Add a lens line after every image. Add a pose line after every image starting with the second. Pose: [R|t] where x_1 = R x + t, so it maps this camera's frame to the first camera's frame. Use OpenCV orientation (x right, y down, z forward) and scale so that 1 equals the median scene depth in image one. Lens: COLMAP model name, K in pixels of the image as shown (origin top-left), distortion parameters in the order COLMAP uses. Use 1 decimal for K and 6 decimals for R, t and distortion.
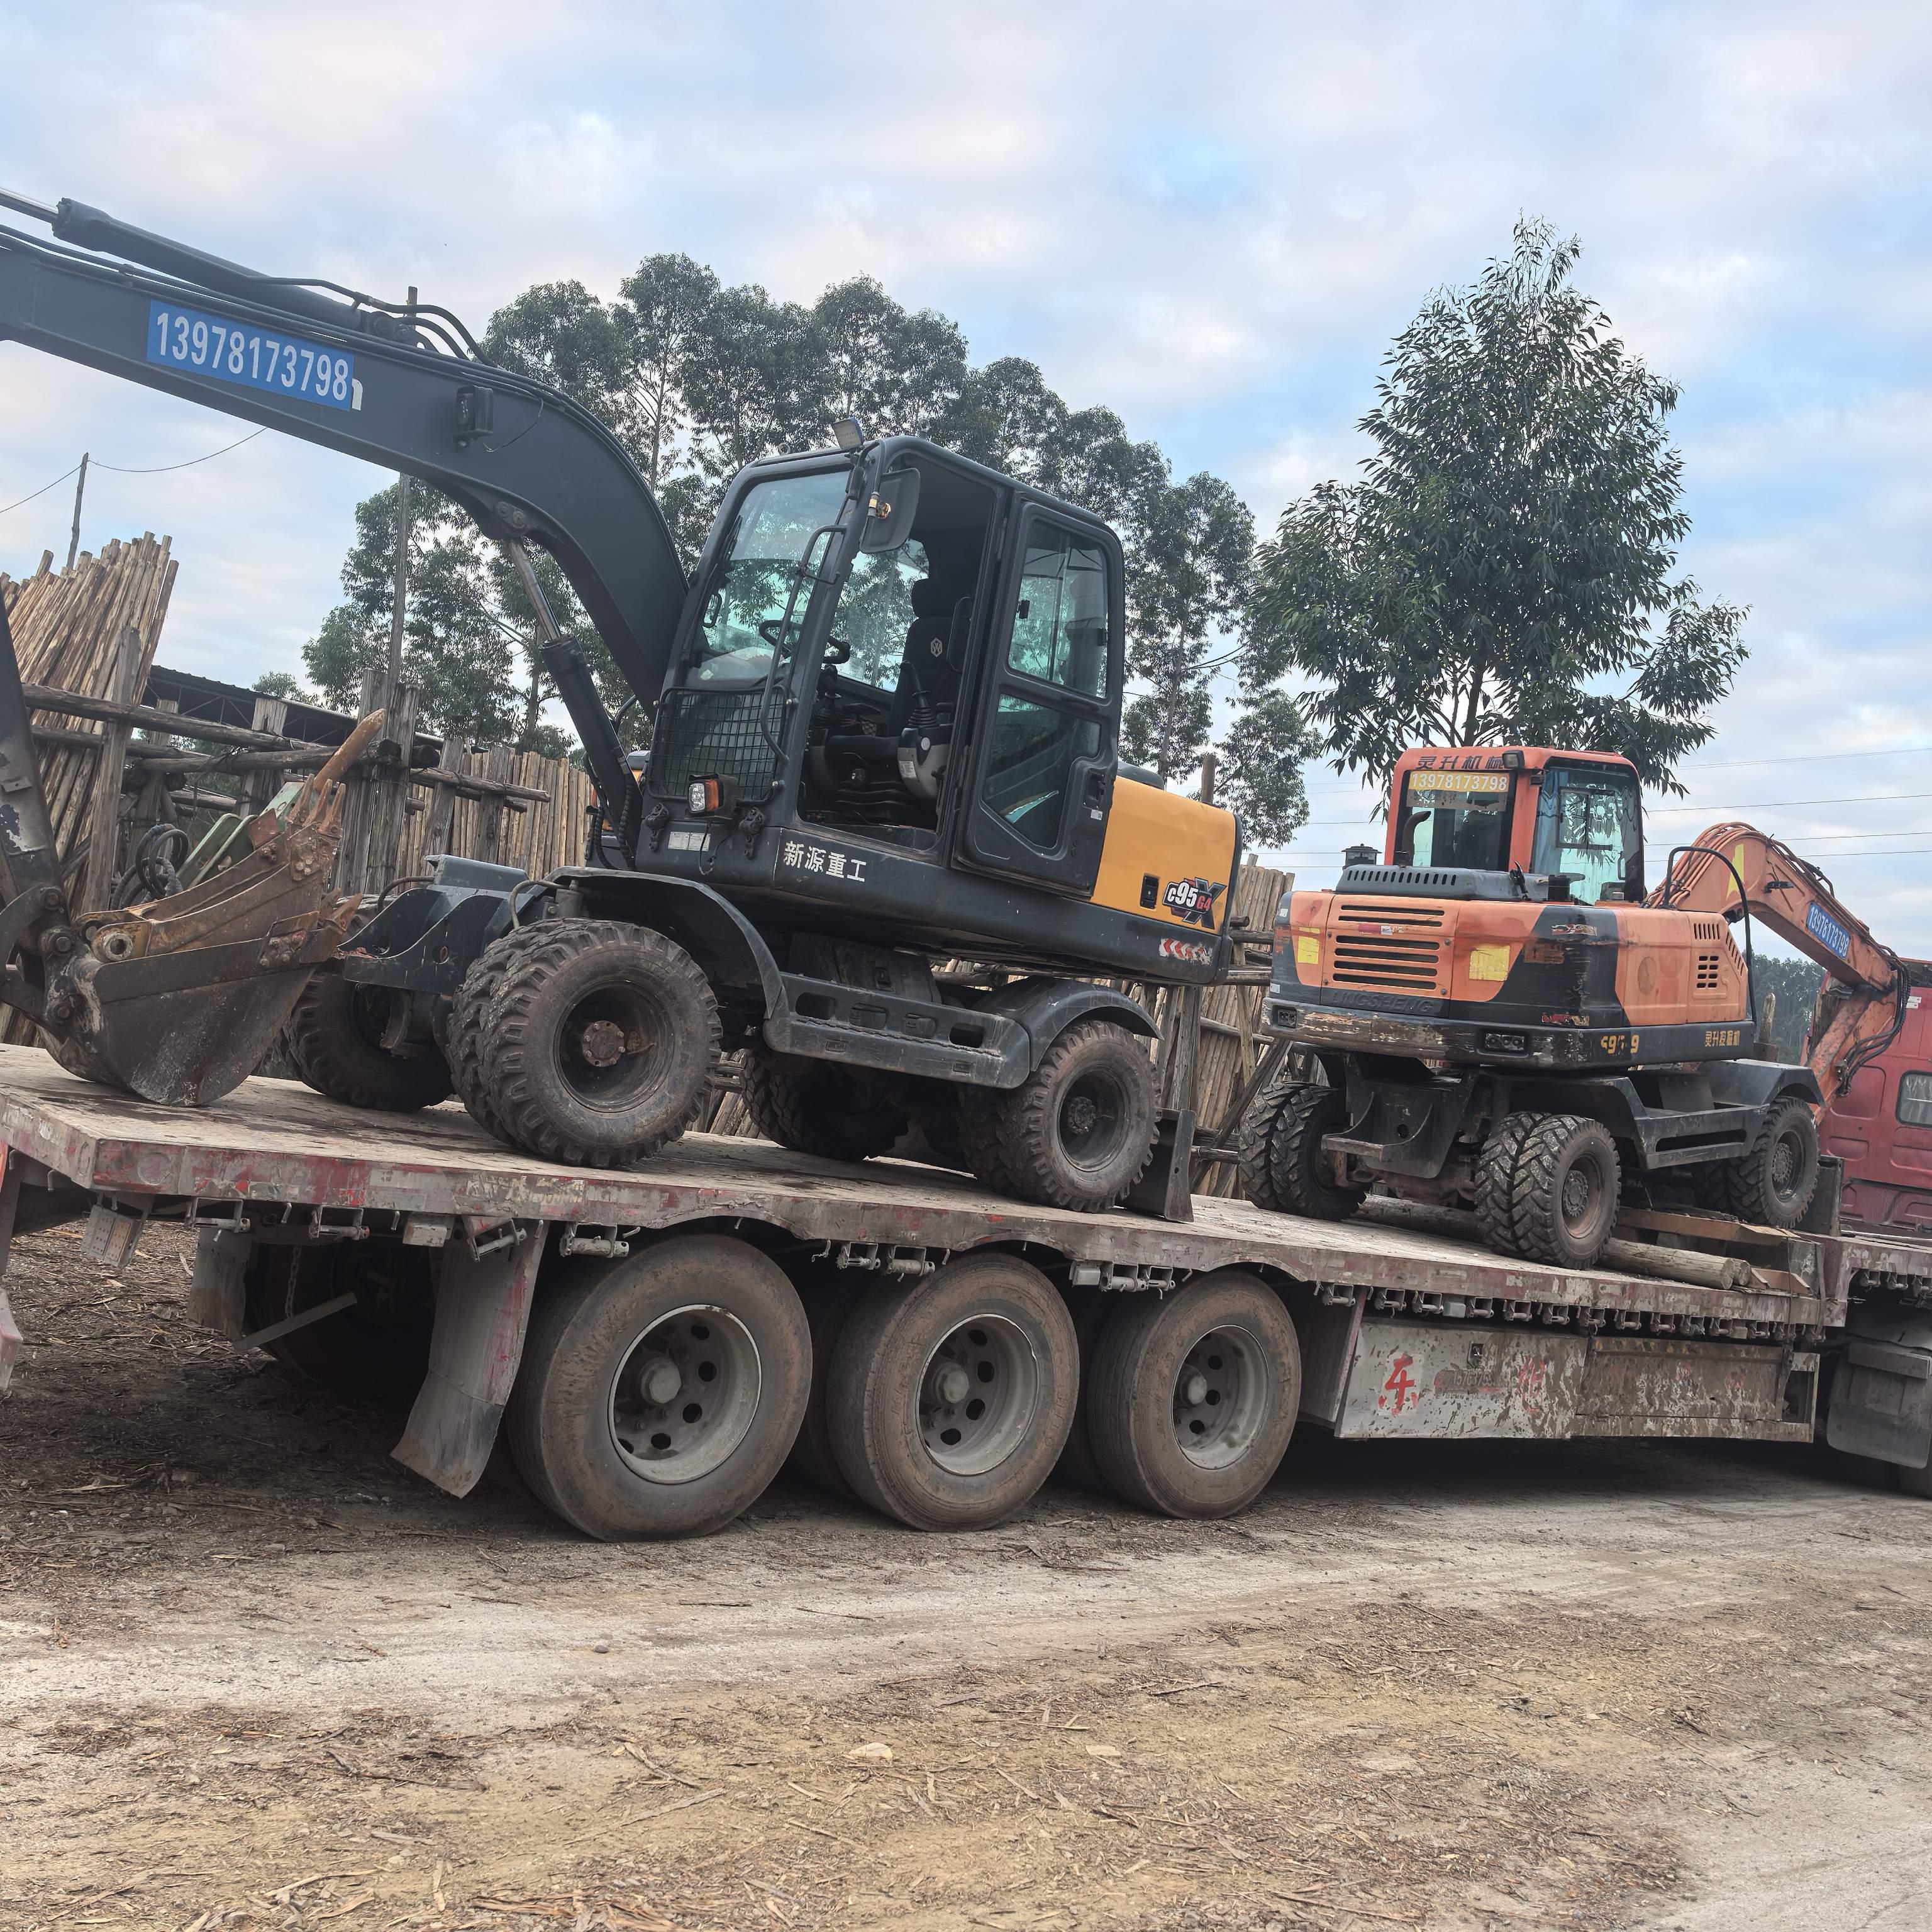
lens RADIAL K [[1575.0, 0, 960.0], [0, 1575.0, 859.4], [0, 0, 1]] dist [0.082758, -0.133419]
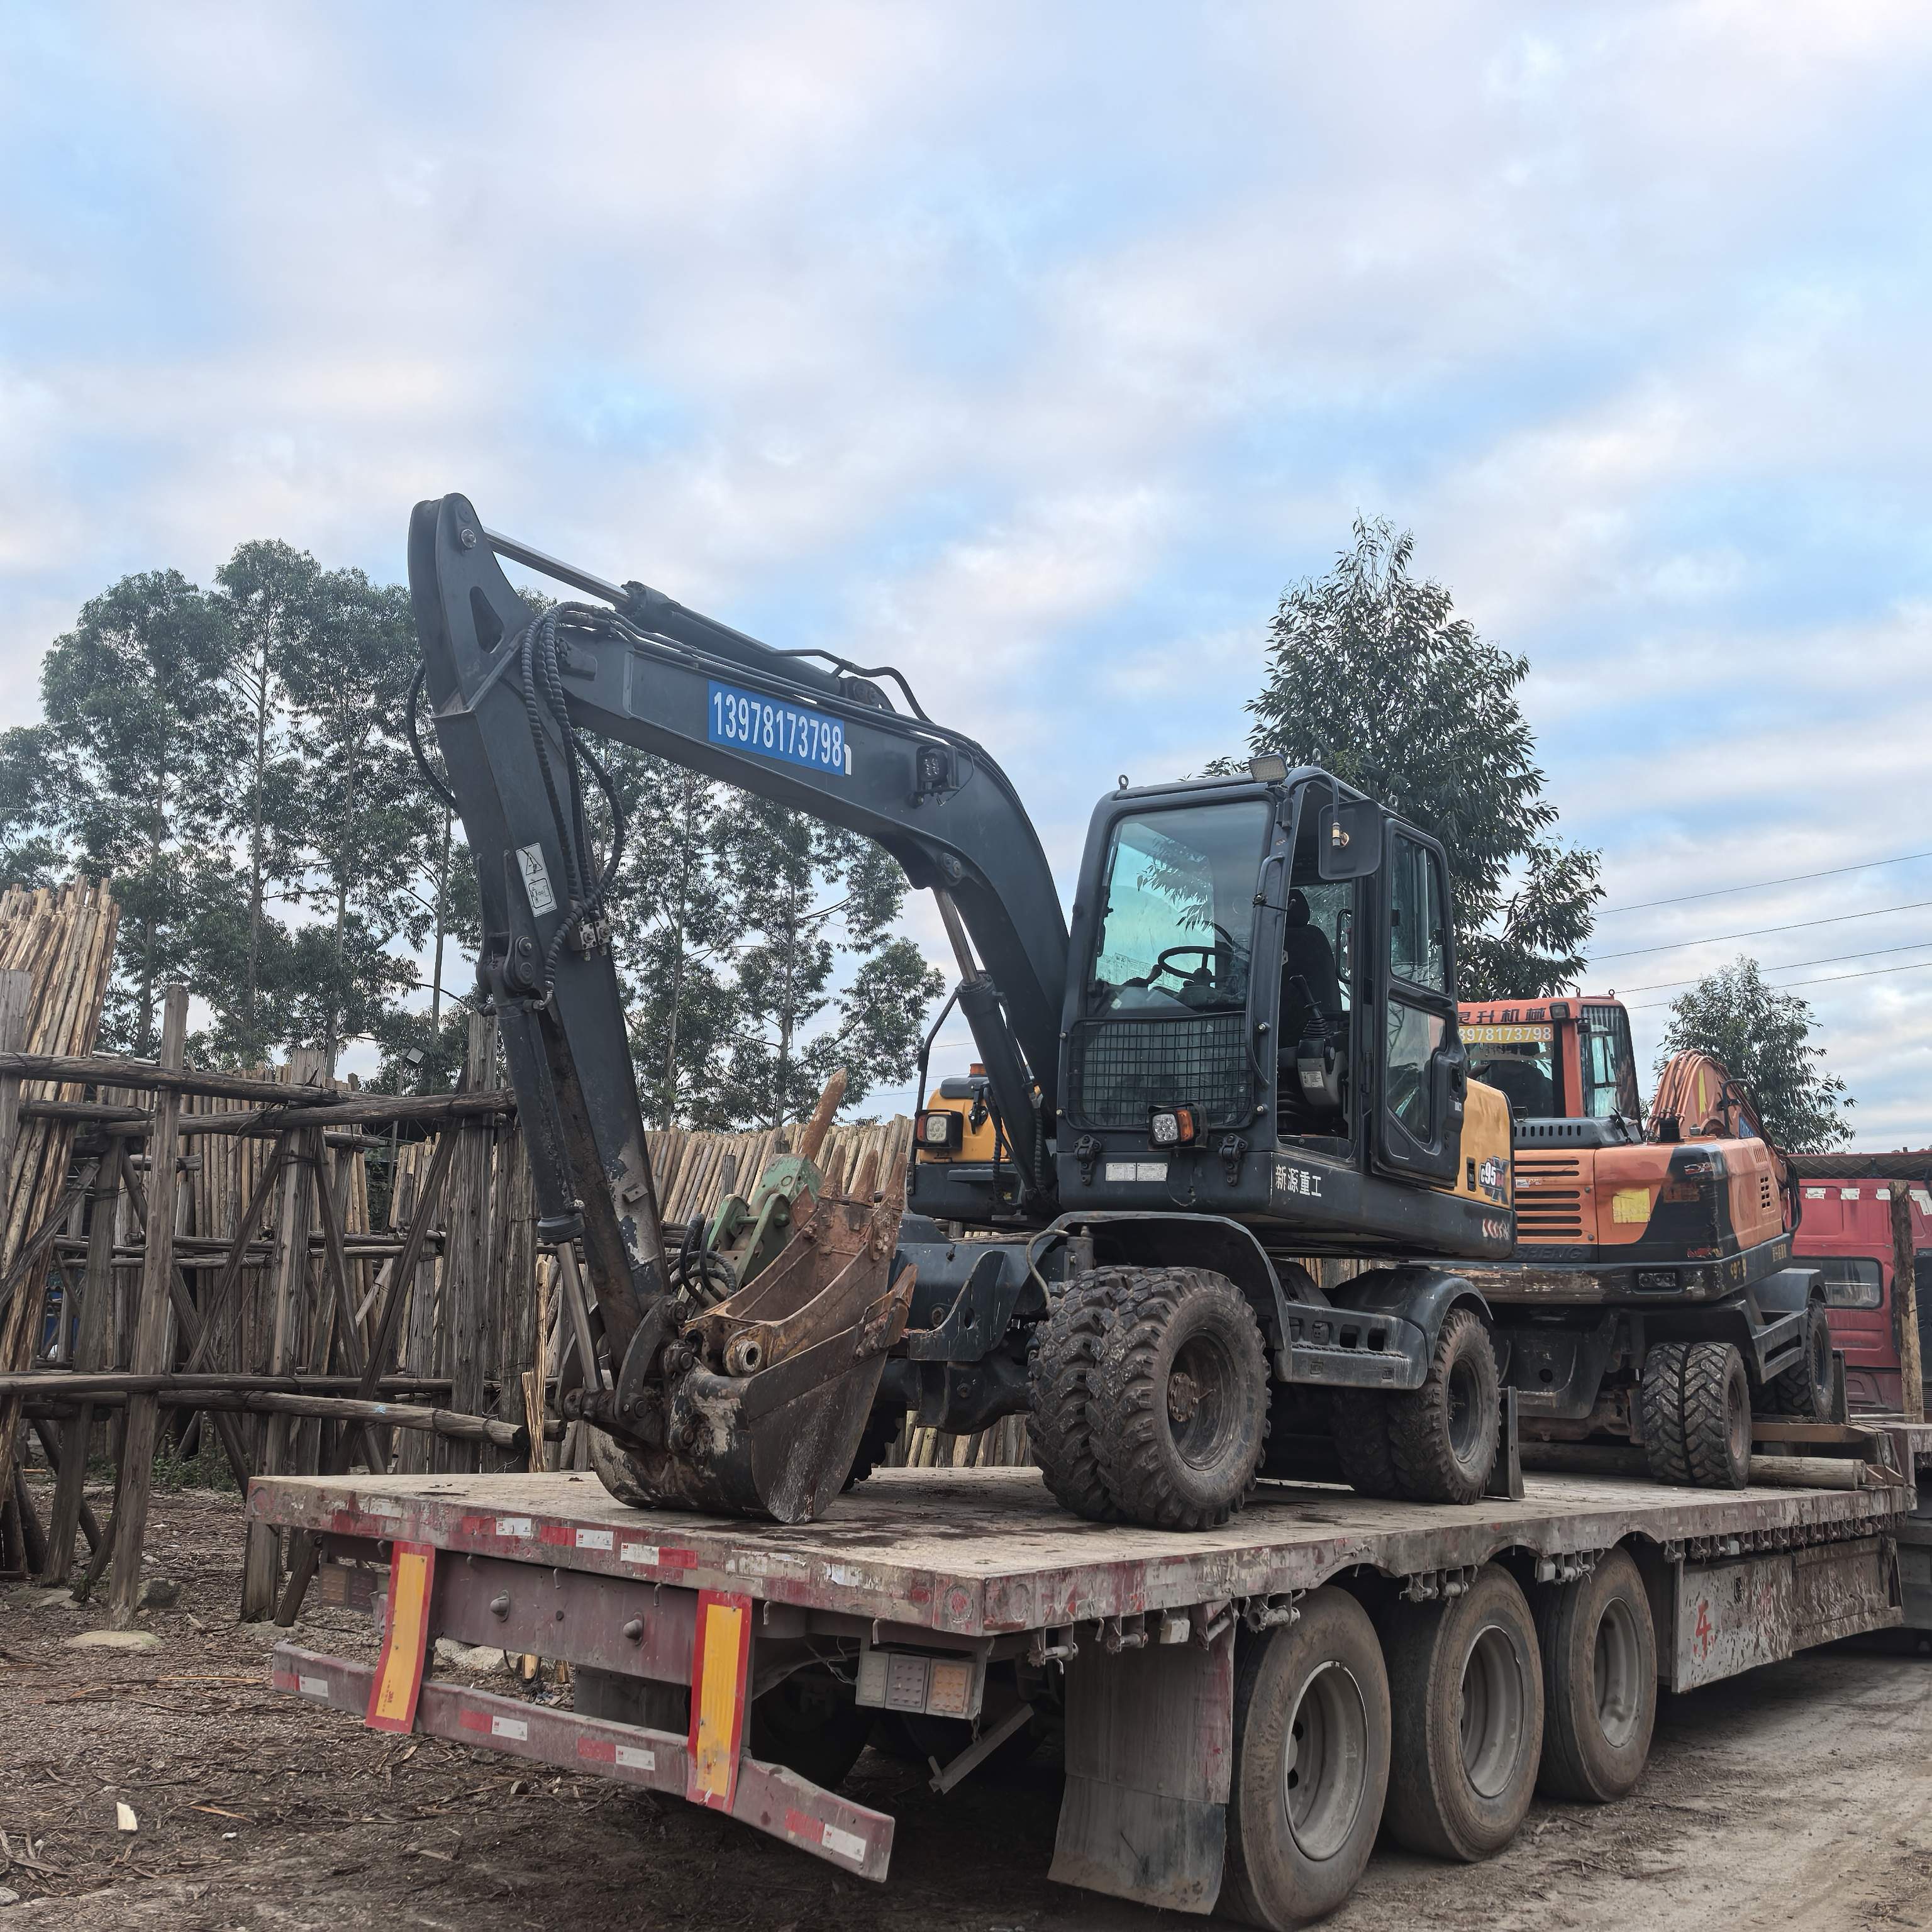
lens RADIAL K [[1556.4, 0, 966.0], [0, 1556.4, 966.0], [0, 0, 1]] dist [0.088281, -0.113803]
pose [[0.979697, -0.072679, 0.186846, -0.346012], [0.090461, 0.991963, -0.088468, -0.049375], [-0.178914, 0.103574, 0.978398, 0.033147]]
